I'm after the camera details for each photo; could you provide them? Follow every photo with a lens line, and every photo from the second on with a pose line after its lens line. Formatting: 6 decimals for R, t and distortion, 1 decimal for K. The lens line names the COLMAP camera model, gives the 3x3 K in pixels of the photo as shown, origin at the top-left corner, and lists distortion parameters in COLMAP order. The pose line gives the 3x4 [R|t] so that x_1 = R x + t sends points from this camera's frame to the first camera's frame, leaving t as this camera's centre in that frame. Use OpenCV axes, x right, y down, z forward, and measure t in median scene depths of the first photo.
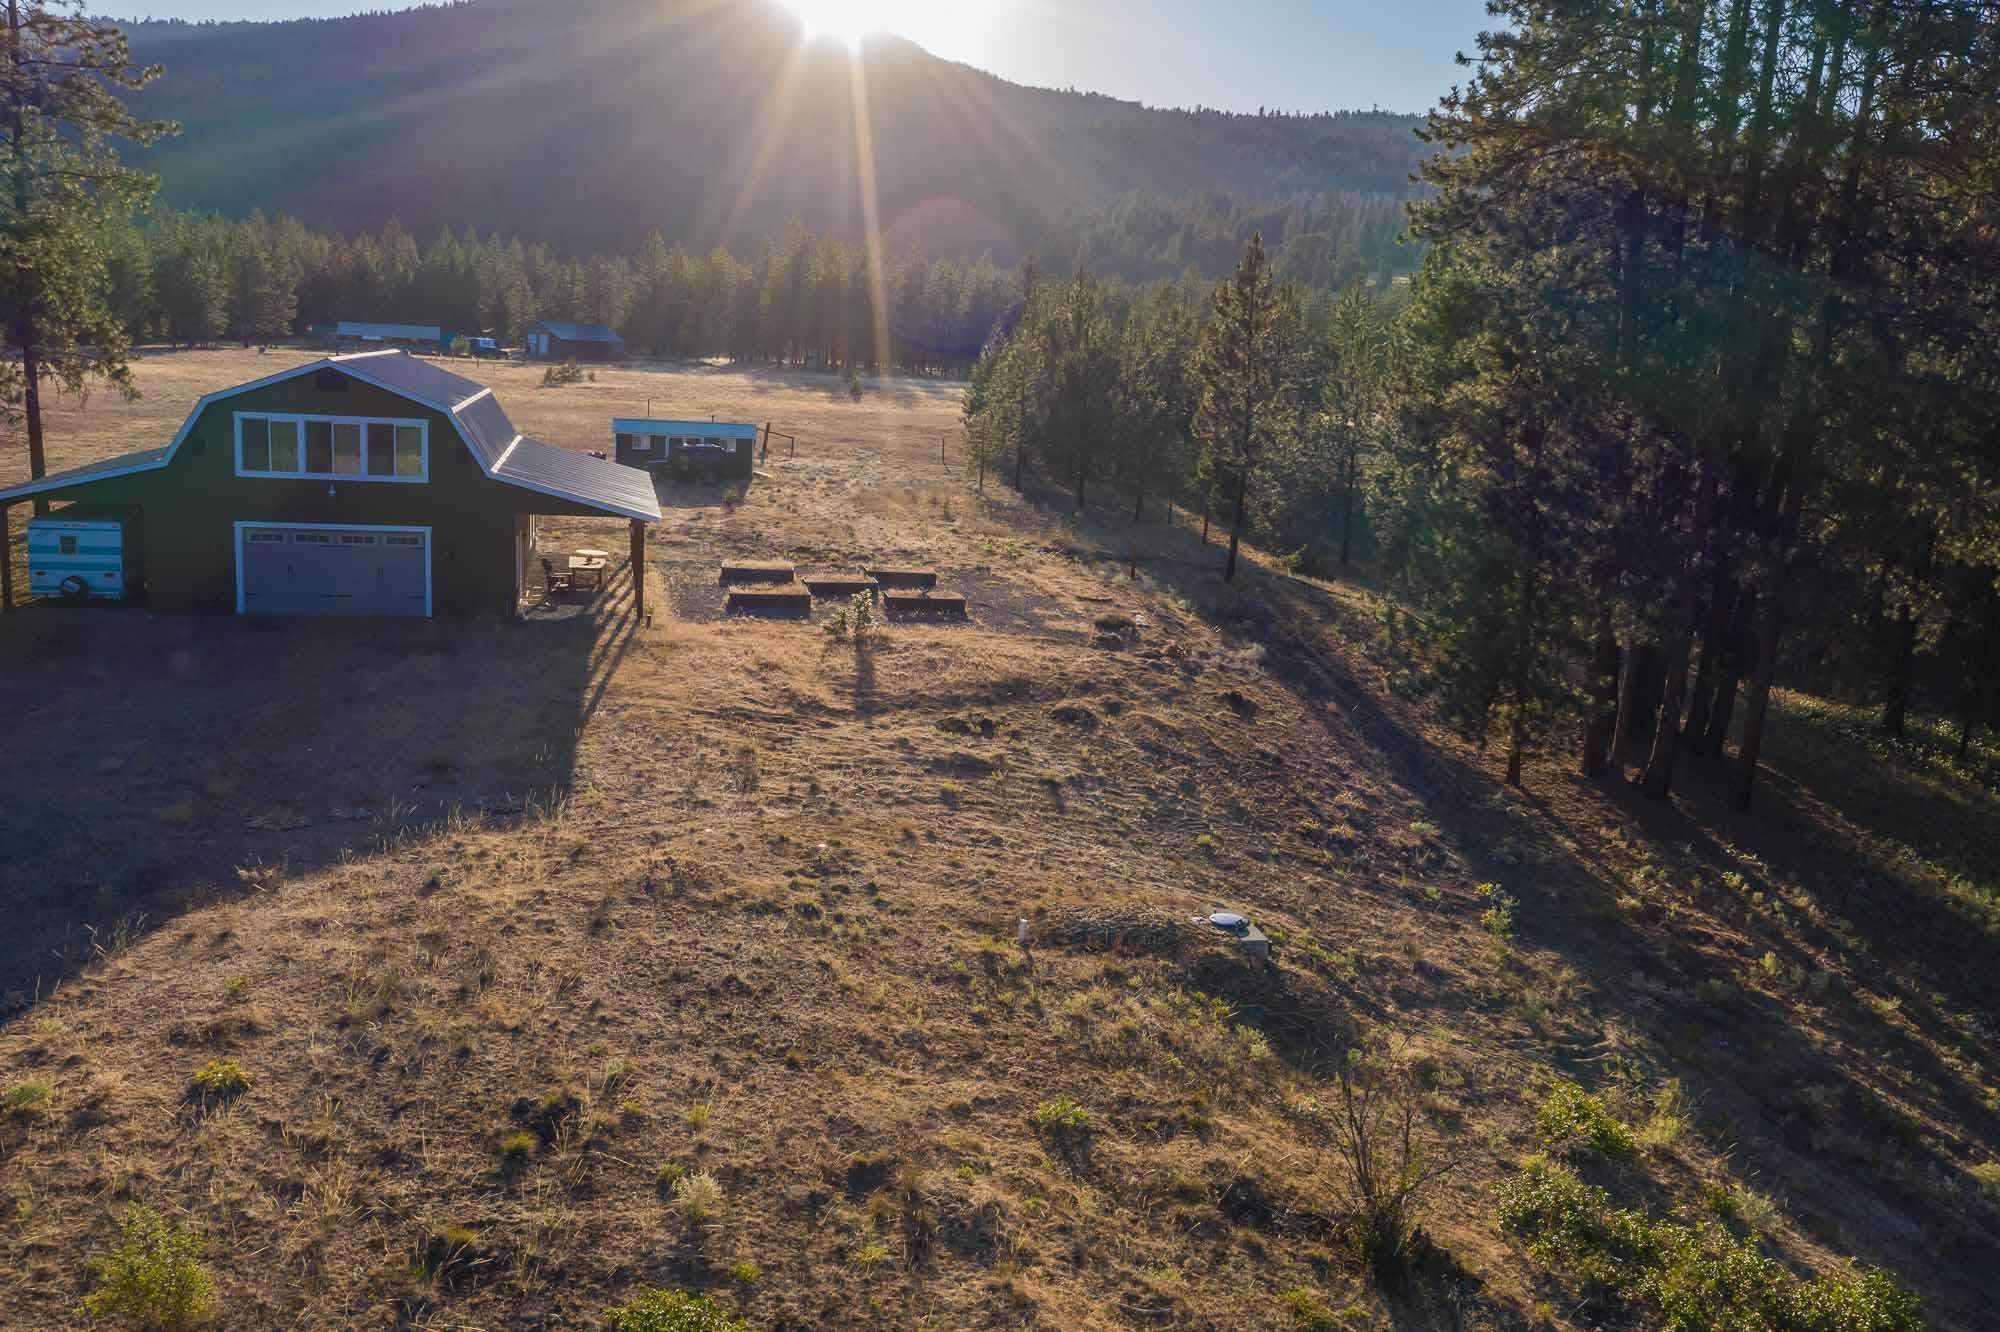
lens RADIAL K [[1580.8, 0, 991.4], [0, 1580.8, 669.2], [0, 0, 1]] dist [-0.017617, 0.001490]
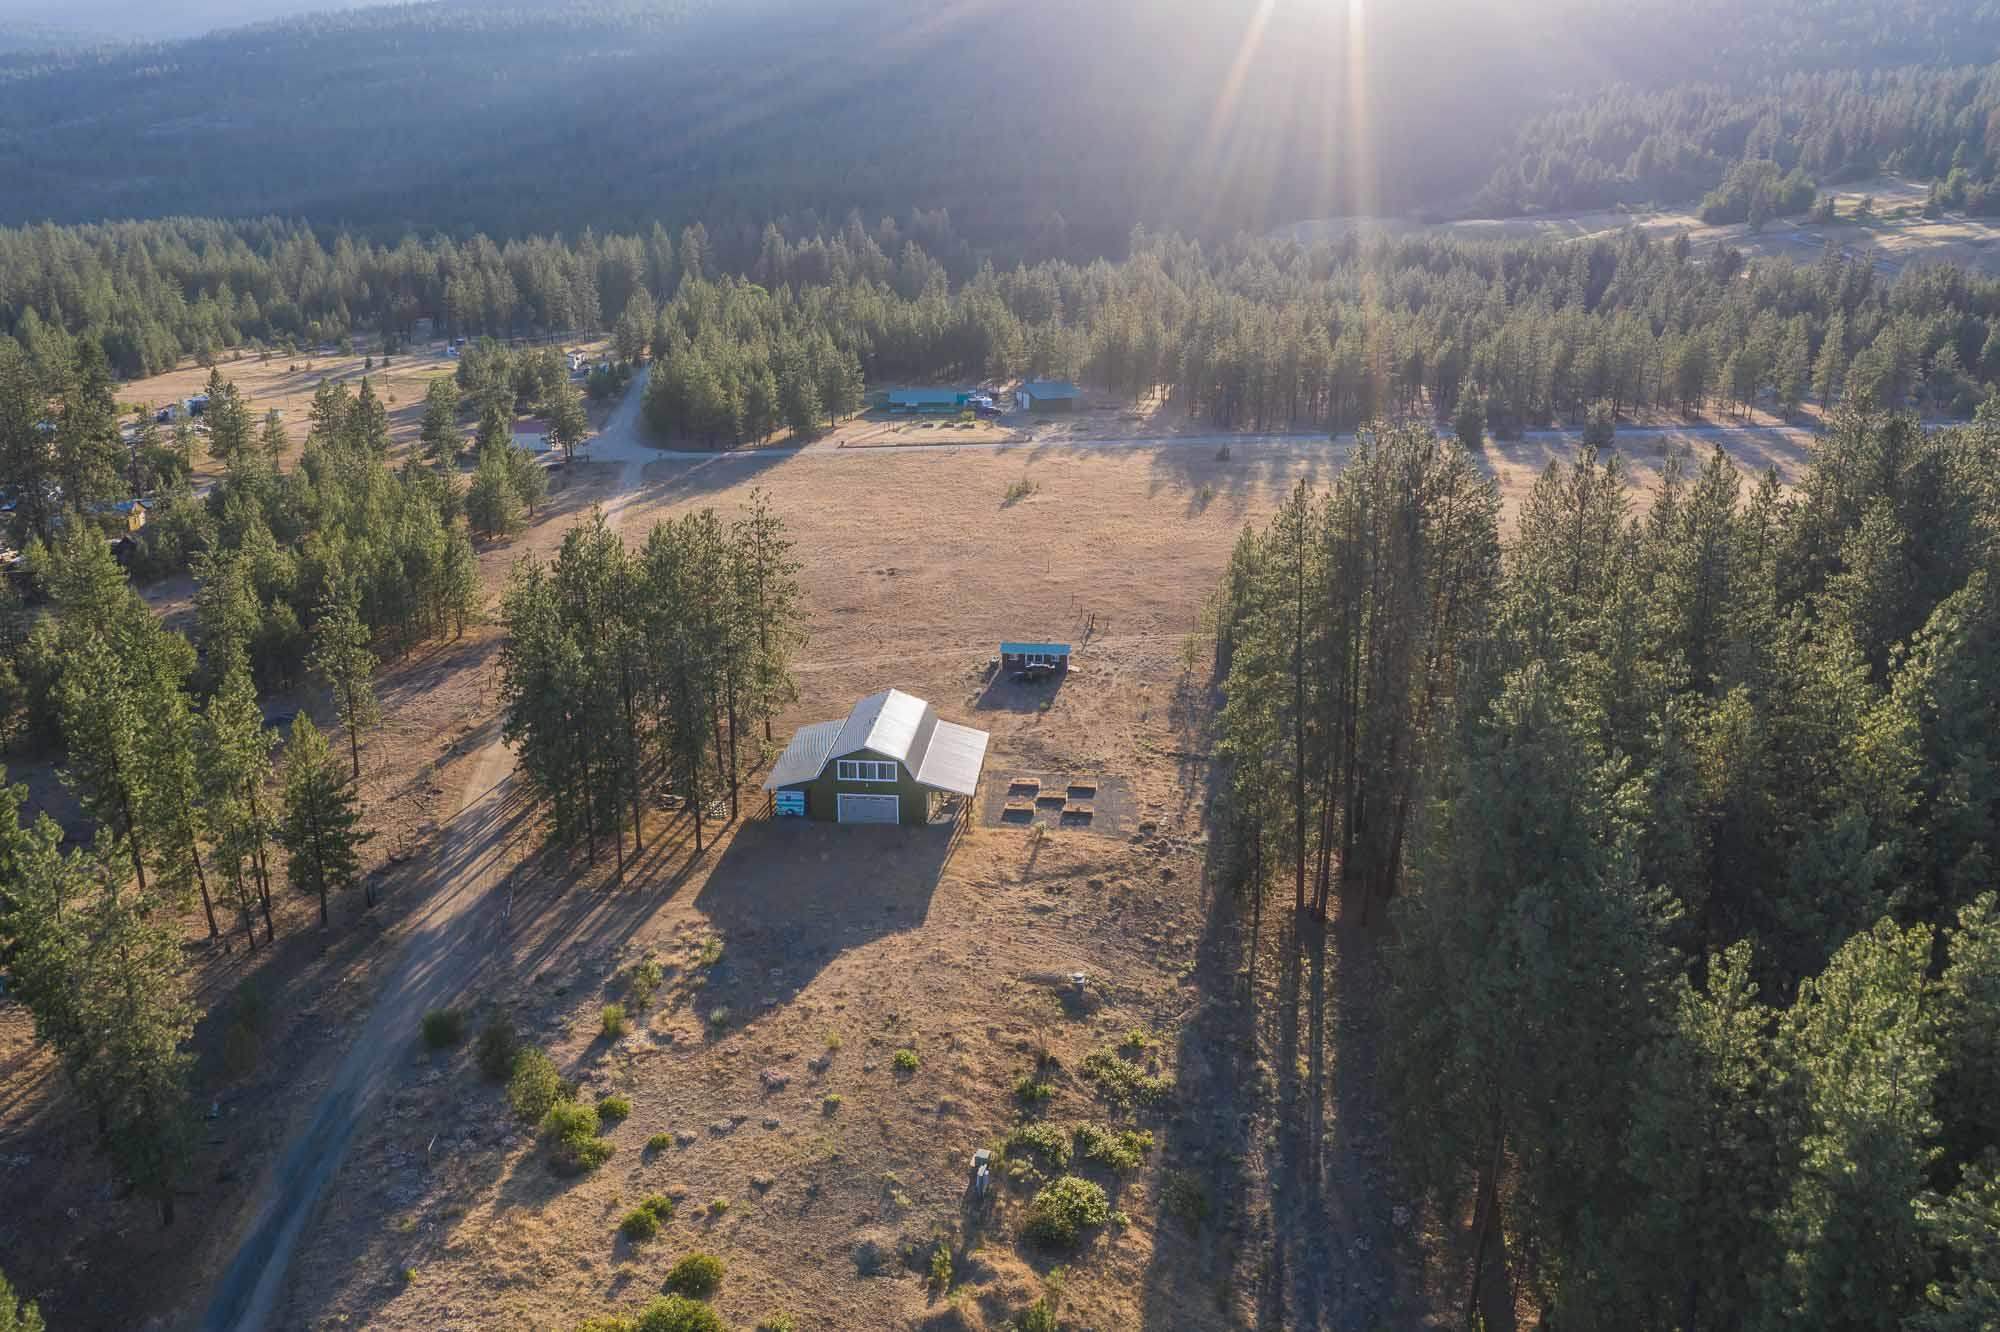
lens RADIAL K [[1580.8, 0, 1002.9], [0, 1580.8, 664.5], [0, 0, 1]] dist [-0.017617, 0.001490]
pose [[0.944096, 0.037276, -0.327556, 1.264913], [0.003070, 0.992550, 0.121801, -1.110210], [0.329656, -0.115997, 0.936948, -2.689224]]
